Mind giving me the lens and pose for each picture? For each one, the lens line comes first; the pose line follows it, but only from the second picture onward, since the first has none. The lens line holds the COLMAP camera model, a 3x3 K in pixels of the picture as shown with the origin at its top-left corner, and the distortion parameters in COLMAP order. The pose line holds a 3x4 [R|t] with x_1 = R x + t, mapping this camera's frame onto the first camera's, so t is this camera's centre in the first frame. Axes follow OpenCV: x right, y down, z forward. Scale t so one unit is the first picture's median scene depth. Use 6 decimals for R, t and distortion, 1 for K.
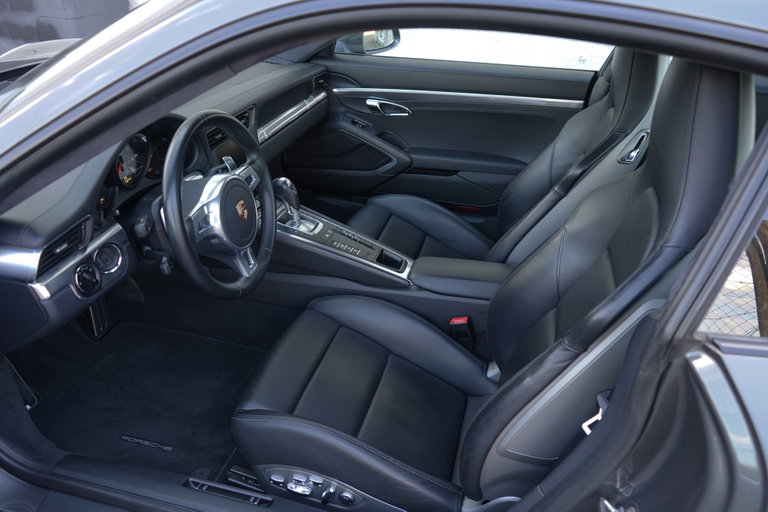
lens RADIAL K [[625.6, 0, 384.0], [0, 625.6, 256.0], [0, 0, 1]] dist [-0.004264, 0.000856]
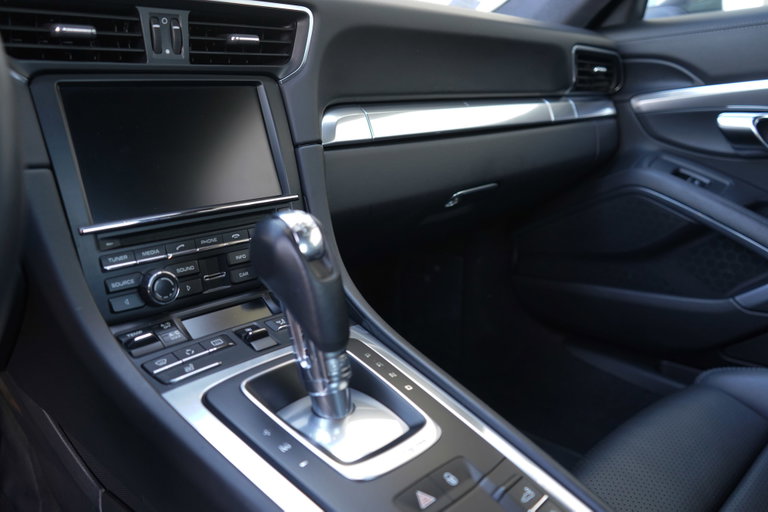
lens RADIAL K [[625.6, 0, 384.0], [0, 625.6, 256.0], [0, 0, 1]] dist [-0.004264, 0.000856]
pose [[0.857941, 0.076497, -0.508021, -0.003343], [-0.199890, 0.960638, -0.192922, -0.050678], [0.473267, 0.267064, 0.839462, 0.603411]]
